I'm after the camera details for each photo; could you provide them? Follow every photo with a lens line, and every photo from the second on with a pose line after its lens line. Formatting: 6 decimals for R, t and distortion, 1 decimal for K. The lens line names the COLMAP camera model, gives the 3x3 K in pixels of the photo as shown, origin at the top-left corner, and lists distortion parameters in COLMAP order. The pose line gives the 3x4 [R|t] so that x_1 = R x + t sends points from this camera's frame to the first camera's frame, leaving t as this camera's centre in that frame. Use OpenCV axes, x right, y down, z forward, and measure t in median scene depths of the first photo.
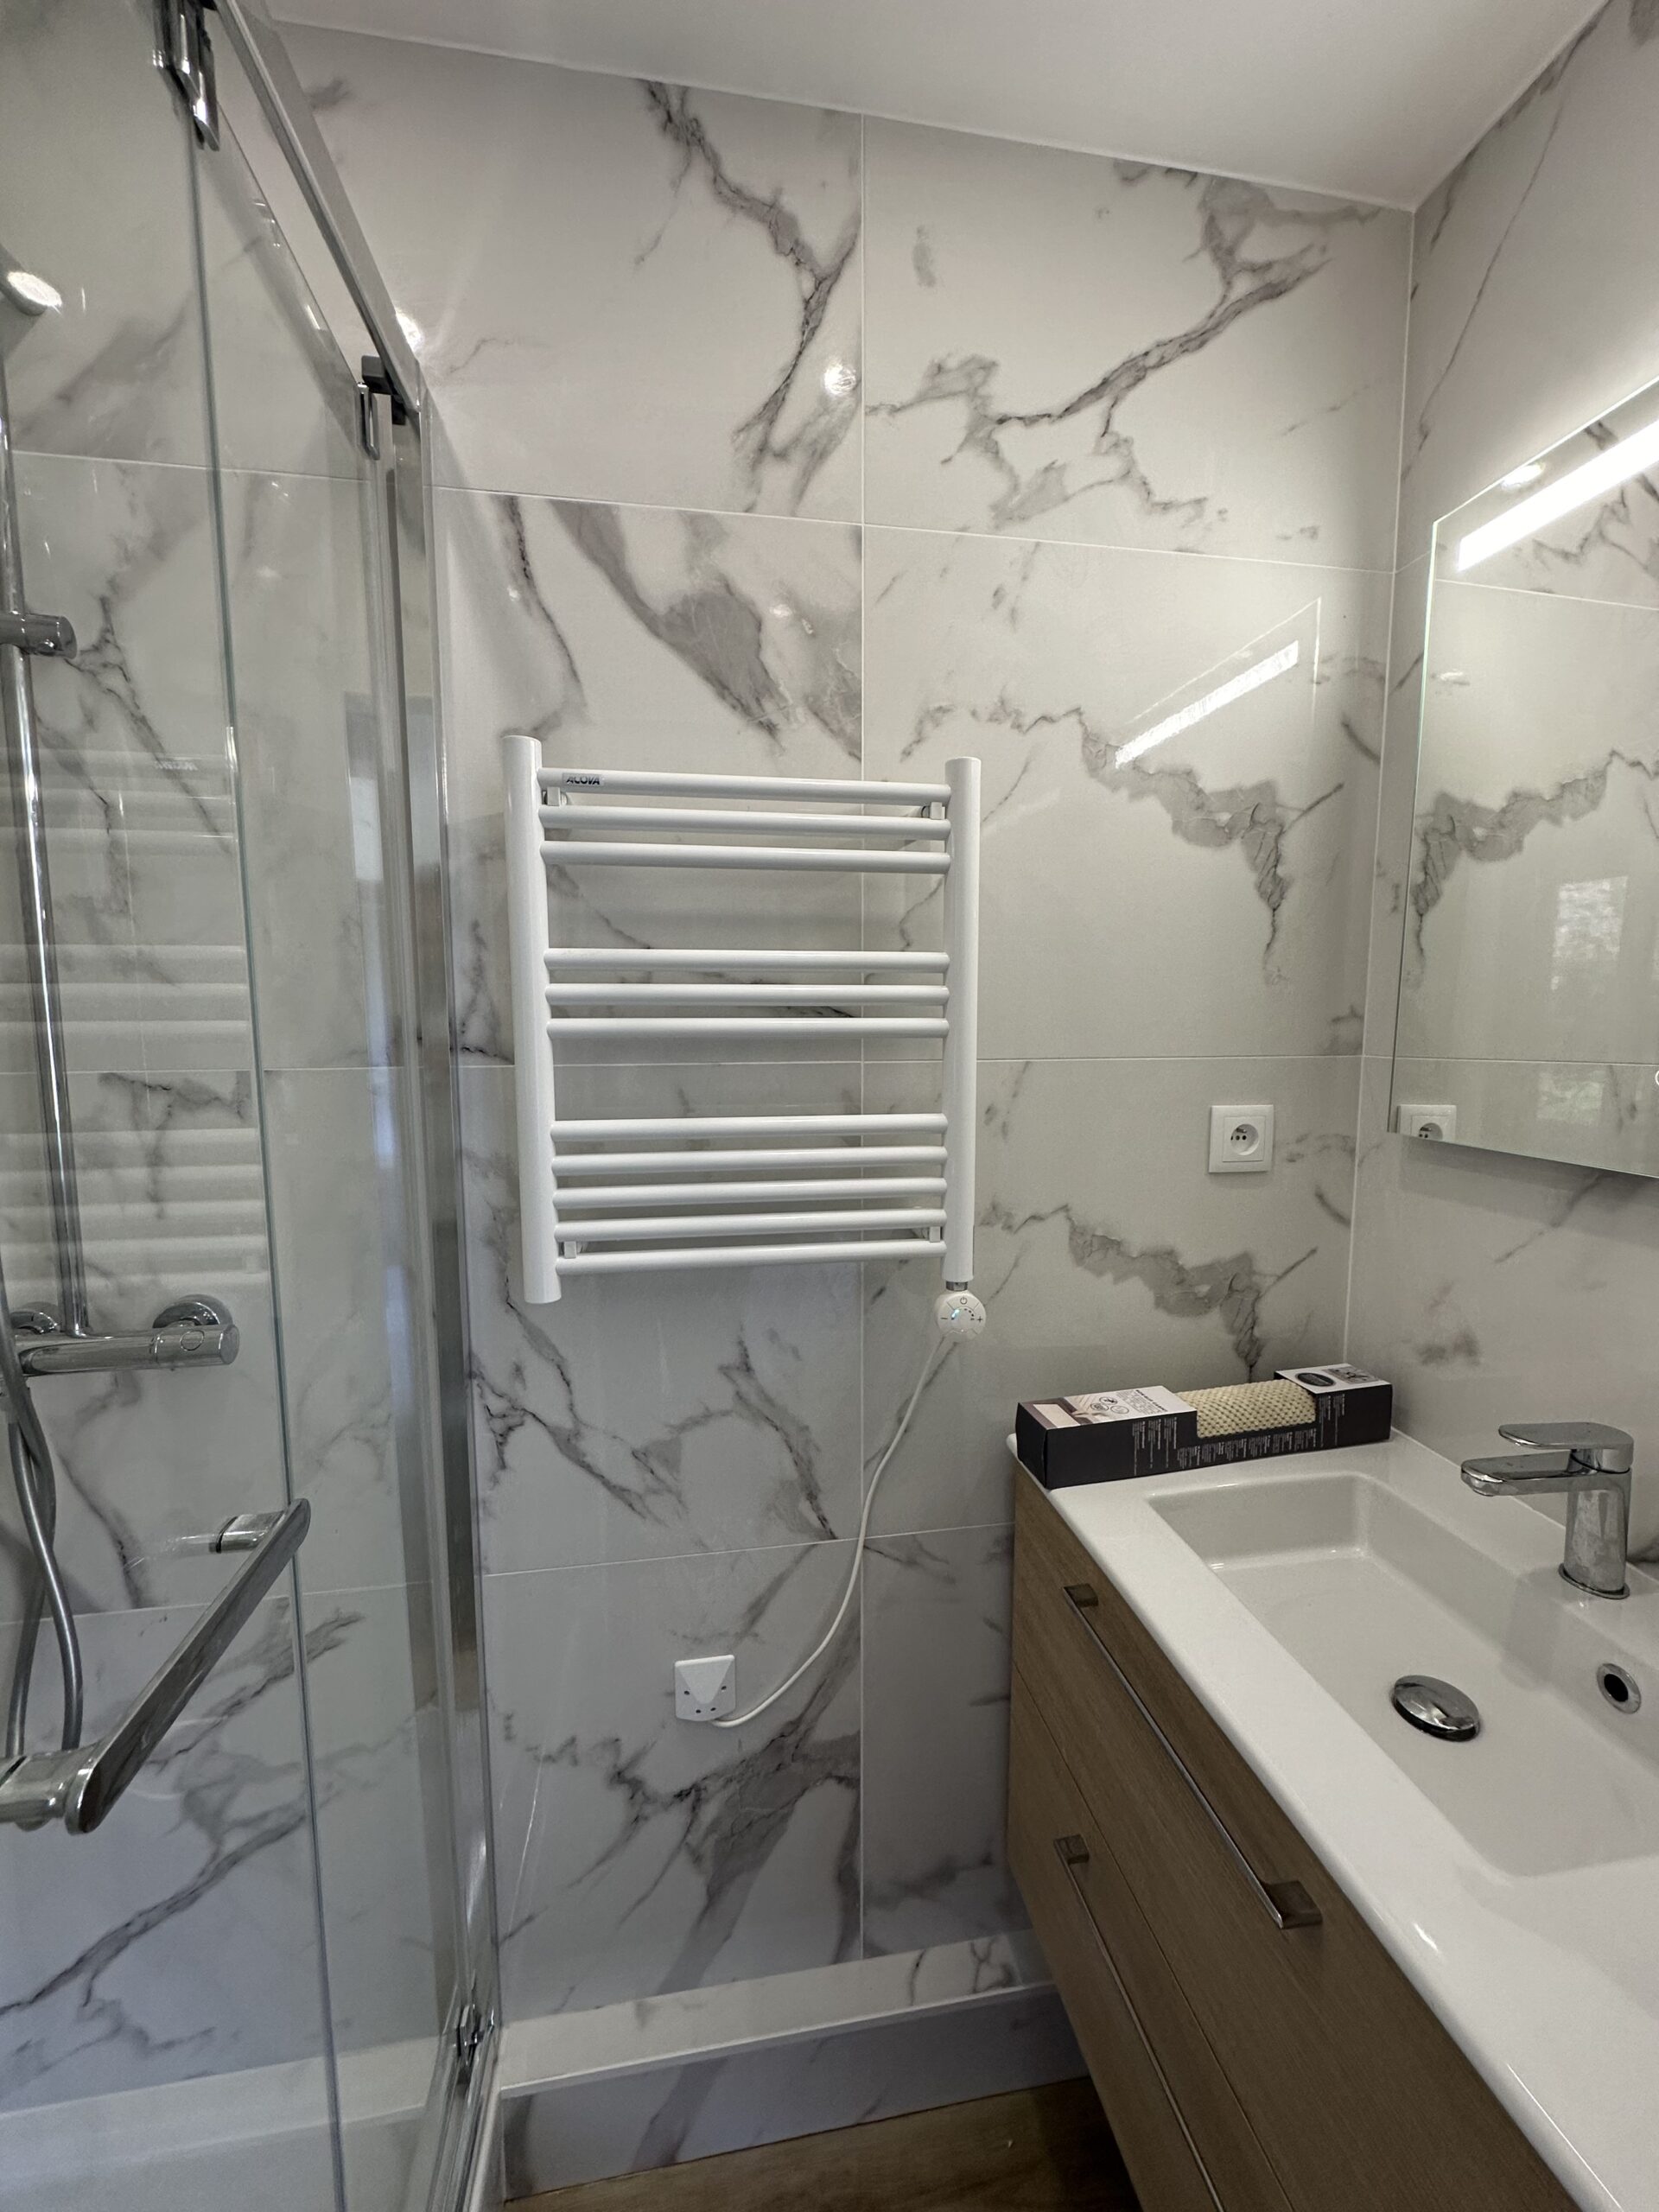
lens RADIAL K [[880.9, 0, 829.5], [0, 880.9, 1106.0], [0, 0, 1]] dist [-0.004379, 0.000754]
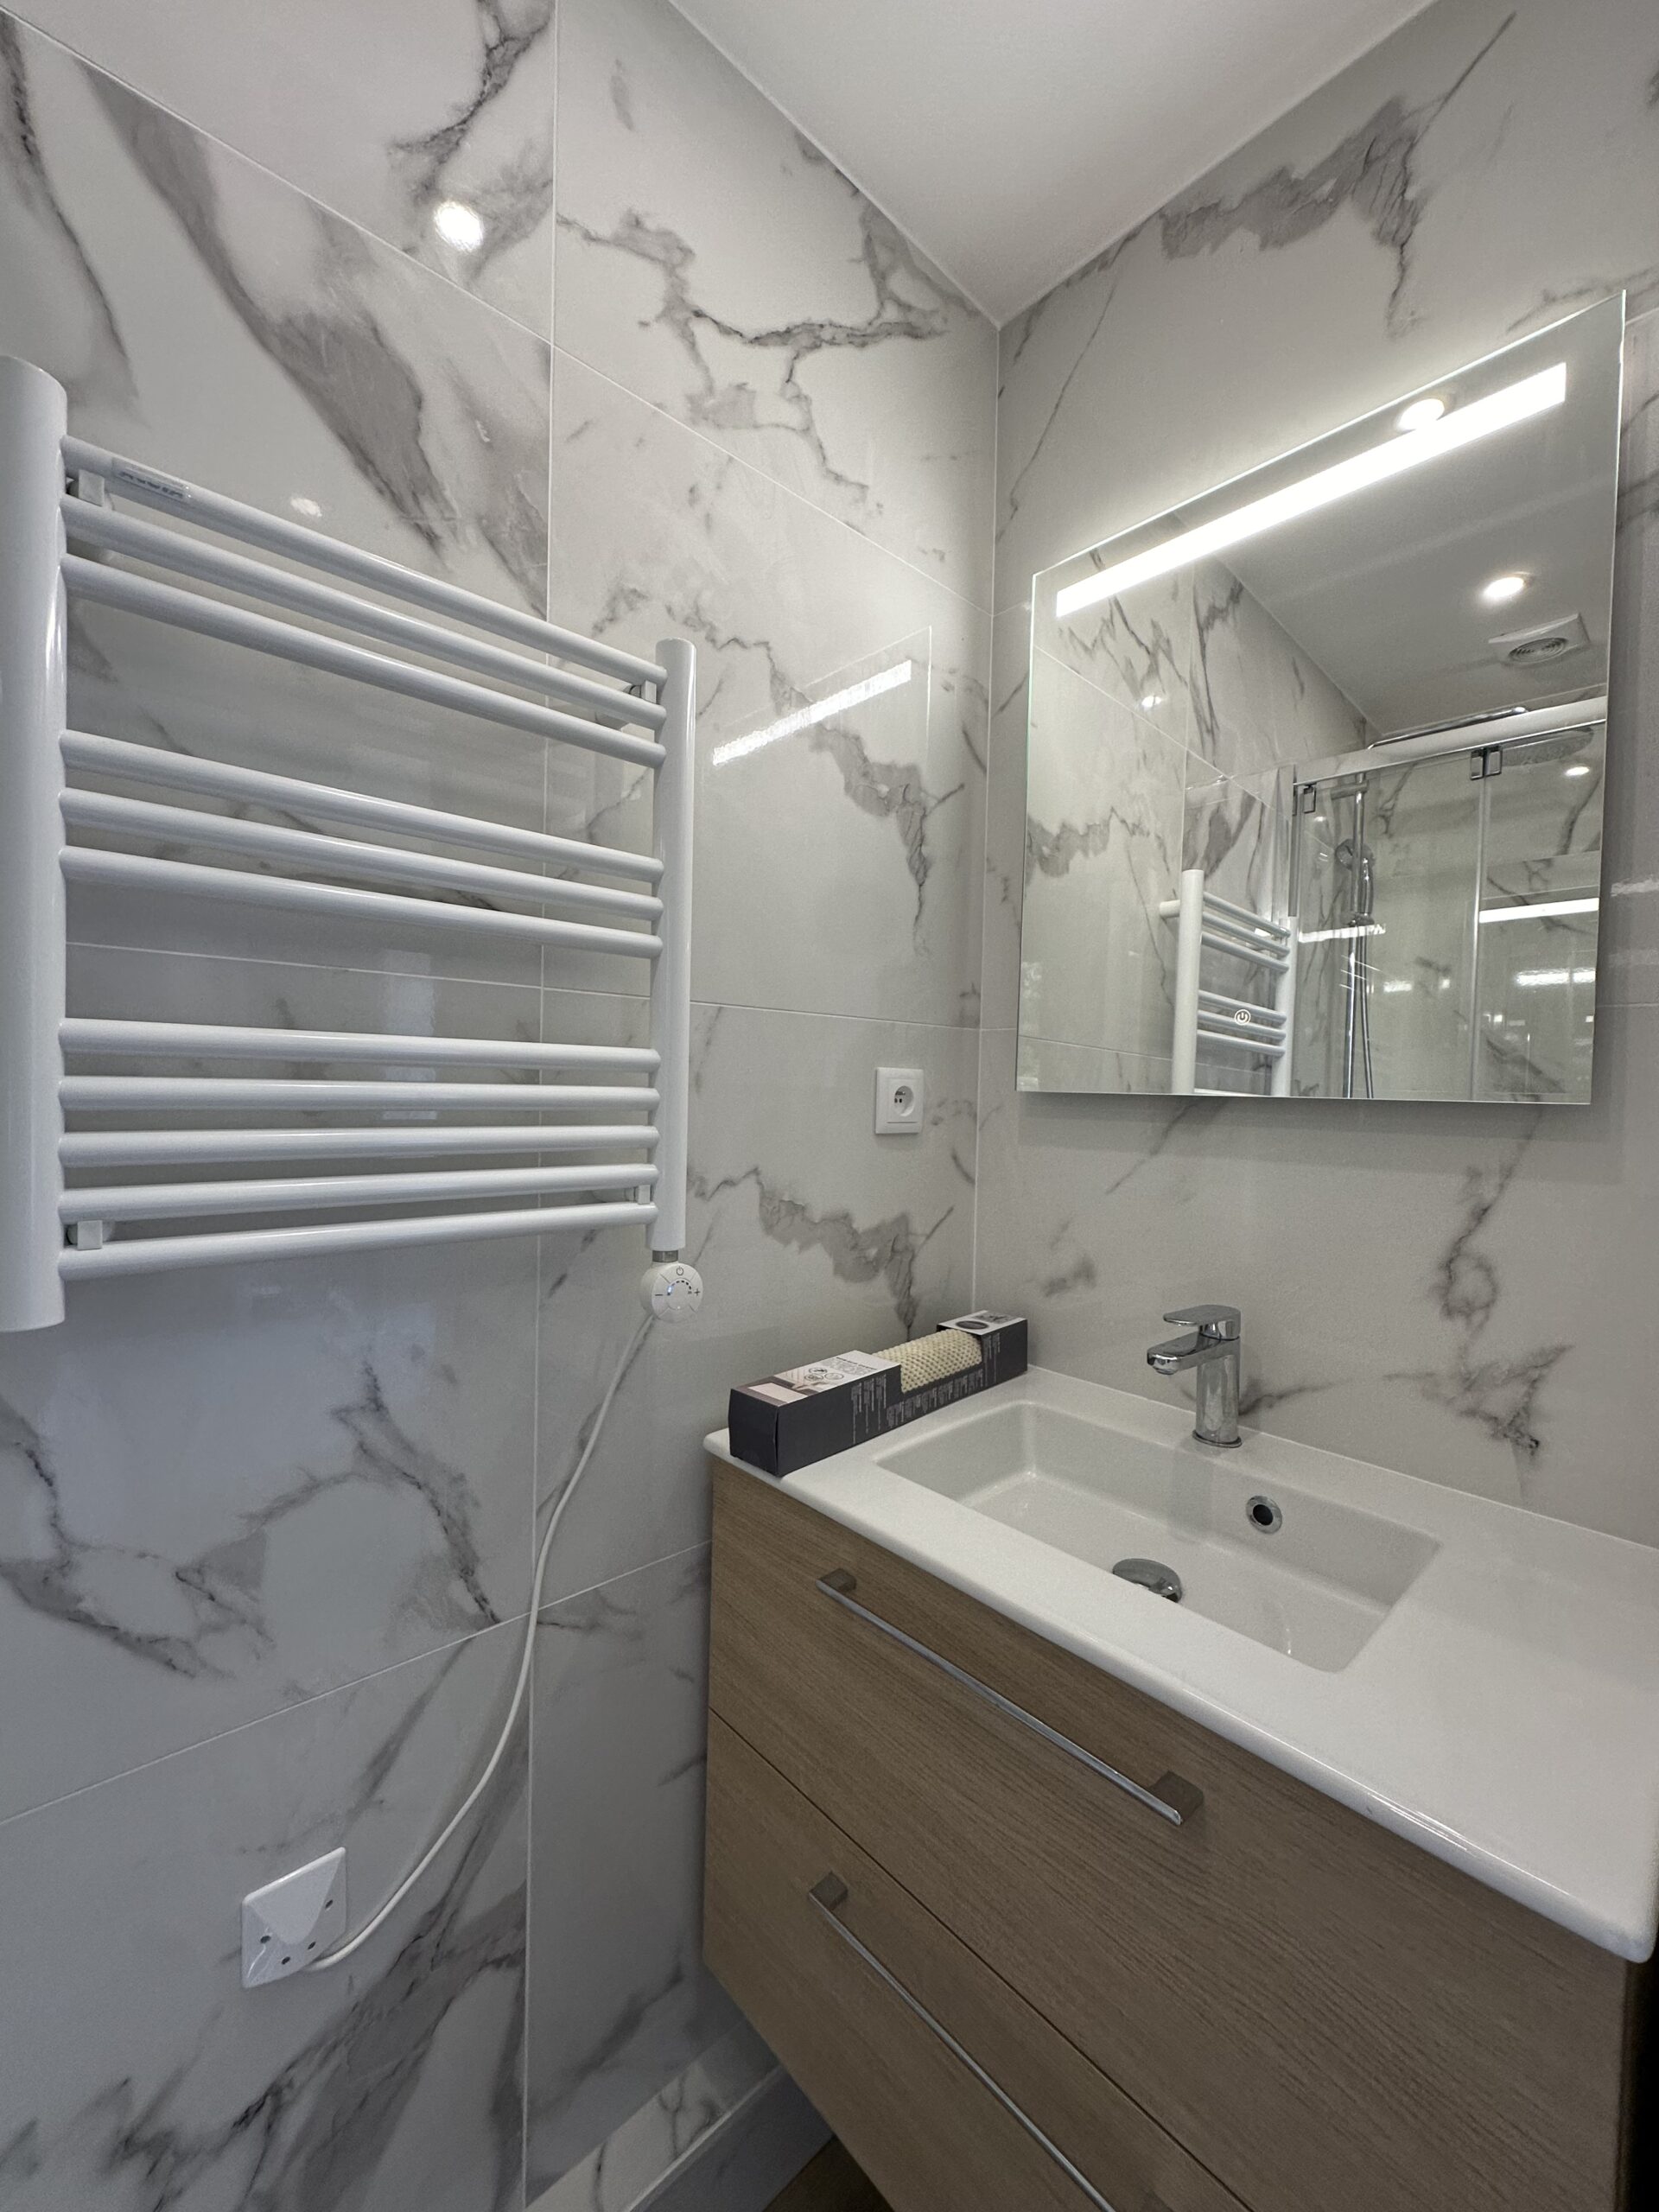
lens RADIAL K [[880.9, 0, 829.5], [0, 880.9, 1106.0], [0, 0, 1]] dist [-0.004379, 0.000754]
pose [[0.837535, 0.008714, 0.546314, -0.178326], [0.033404, 0.997186, -0.067116, 0.118159], [-0.545361, 0.074461, 0.834887, 0.197319]]
